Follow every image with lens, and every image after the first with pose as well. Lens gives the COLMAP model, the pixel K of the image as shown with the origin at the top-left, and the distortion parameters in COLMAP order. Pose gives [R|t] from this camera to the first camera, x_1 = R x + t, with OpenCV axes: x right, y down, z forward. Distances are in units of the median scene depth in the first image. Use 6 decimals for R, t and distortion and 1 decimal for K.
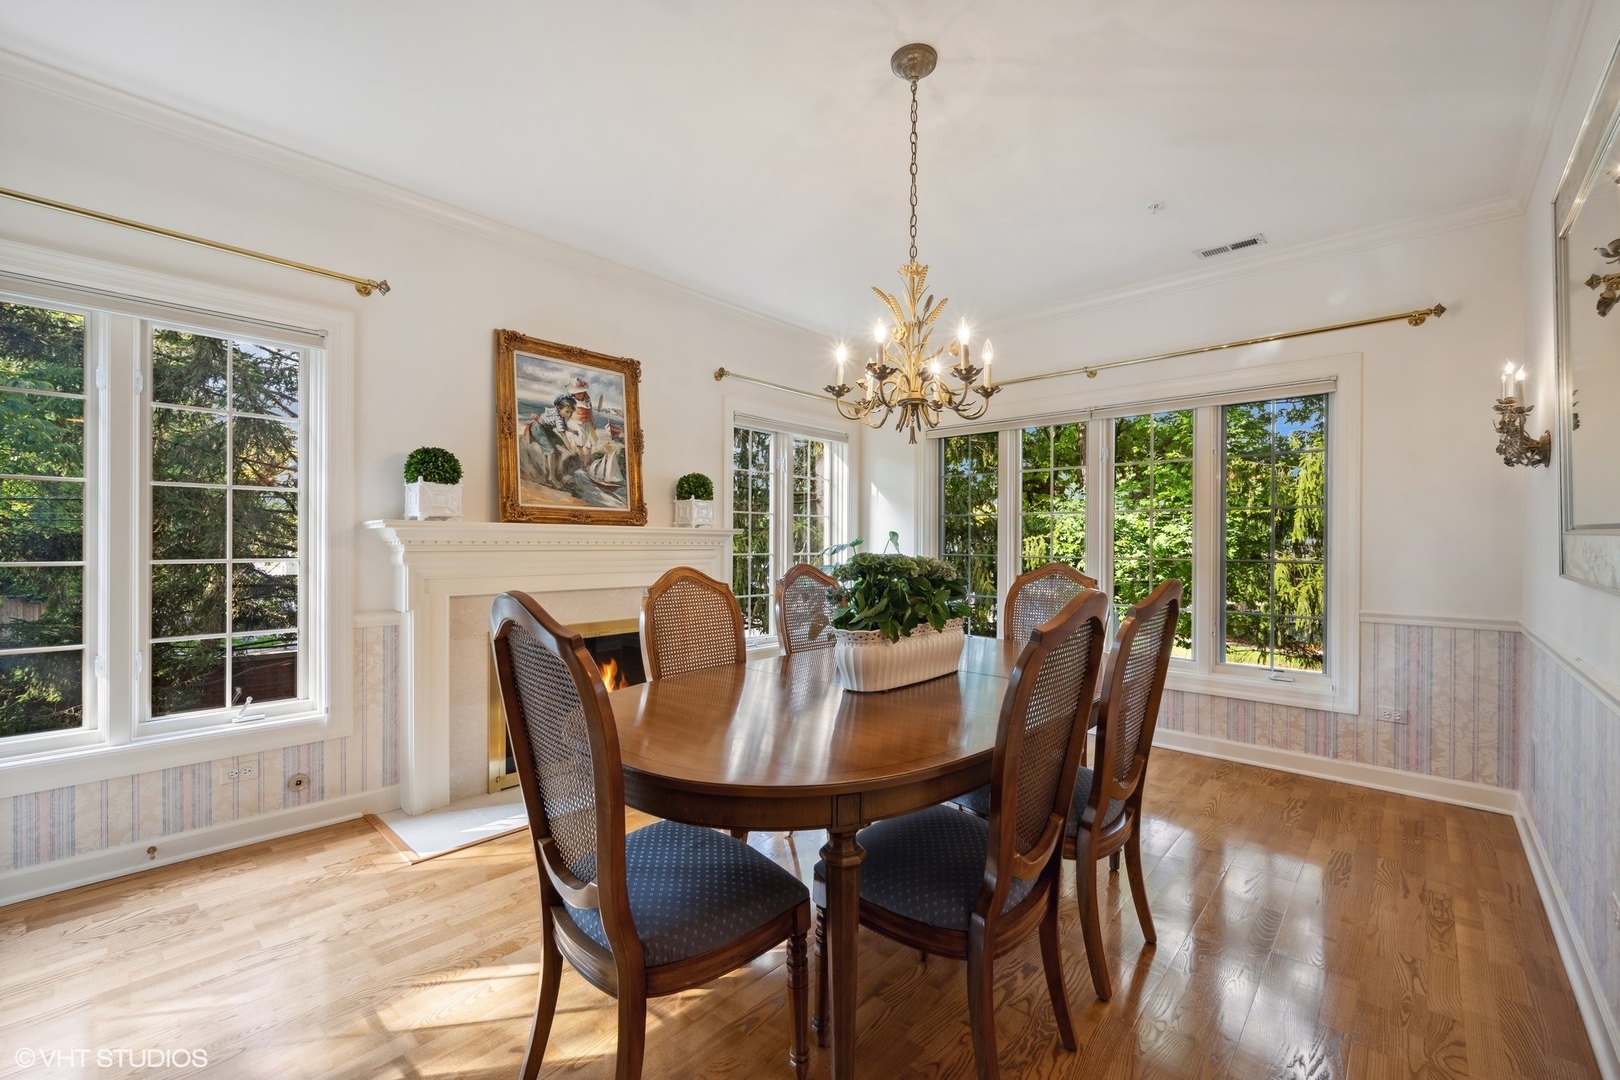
lens RADIAL K [[672.1, 0, 811.5], [0, 672.1, 545.4], [0, 0, 1]] dist [-0.003311, -0.000150]
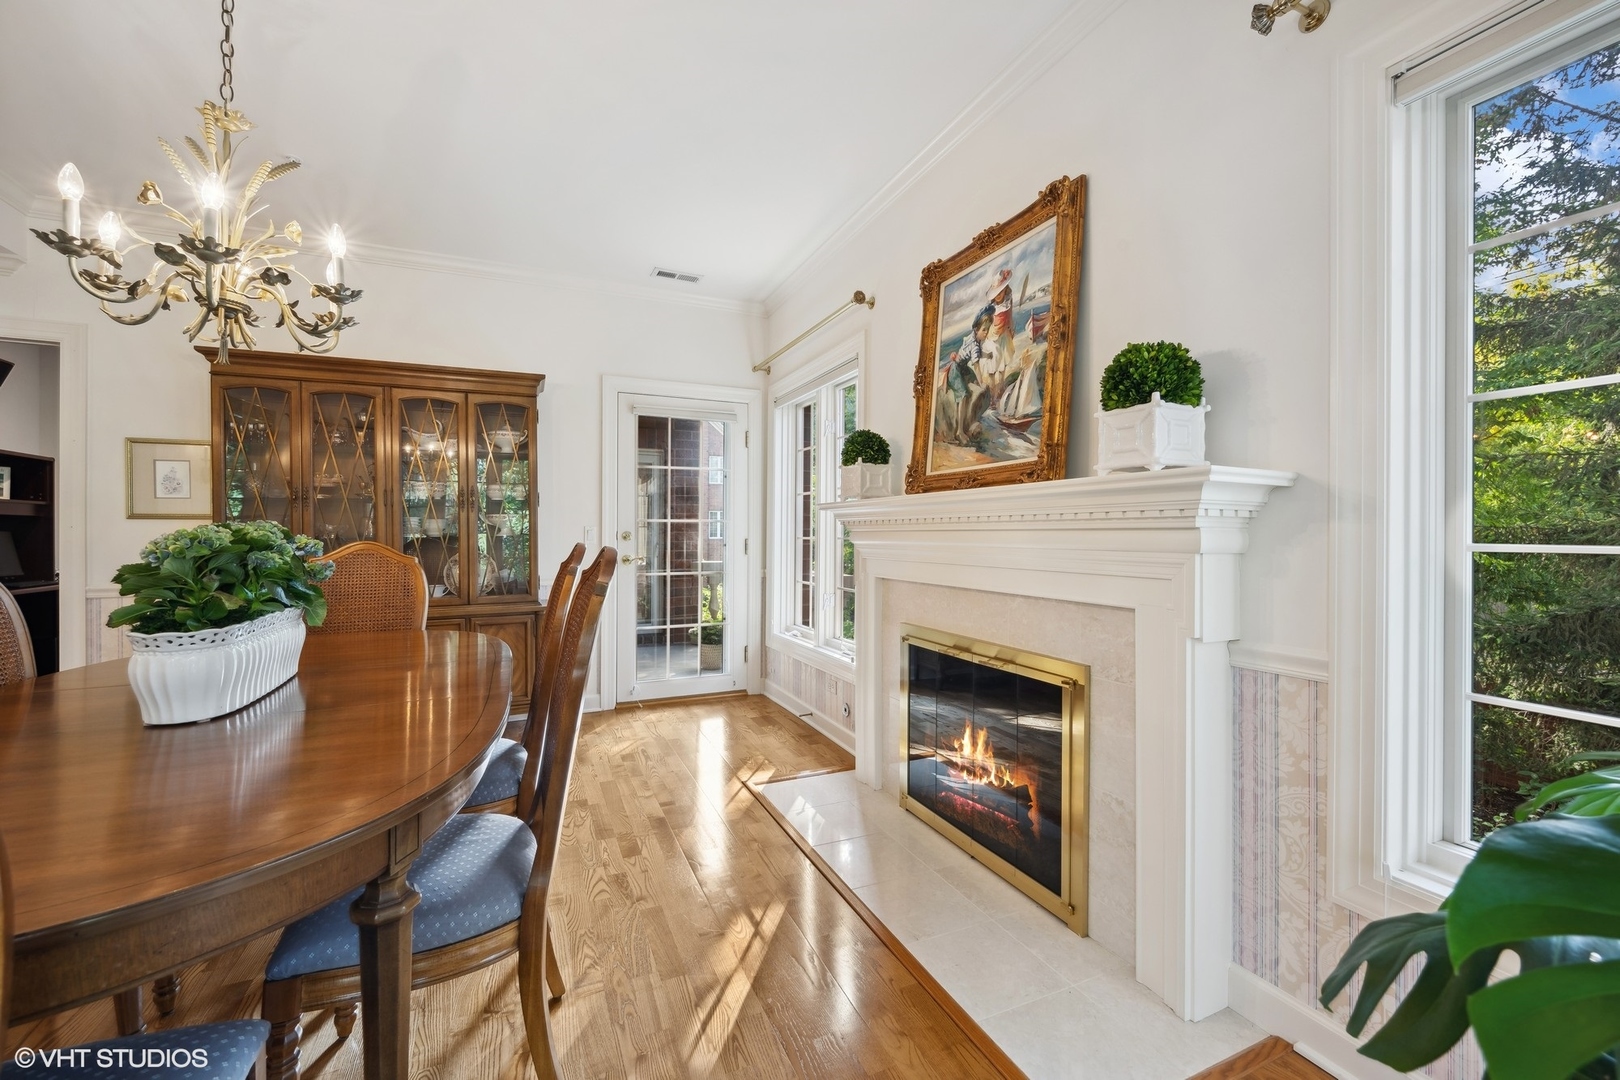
lens RADIAL K [[651.3, 0, 811.7], [0, 651.3, 534.2], [0, 0, 1]] dist [-0.000450, -0.000095]
pose [[-0.392179, -0.000872, -0.919888, 0.324328], [0.000494, 0.999999, -0.001159, 0.012496], [0.919889, -0.000909, -0.392178, 1.099449]]
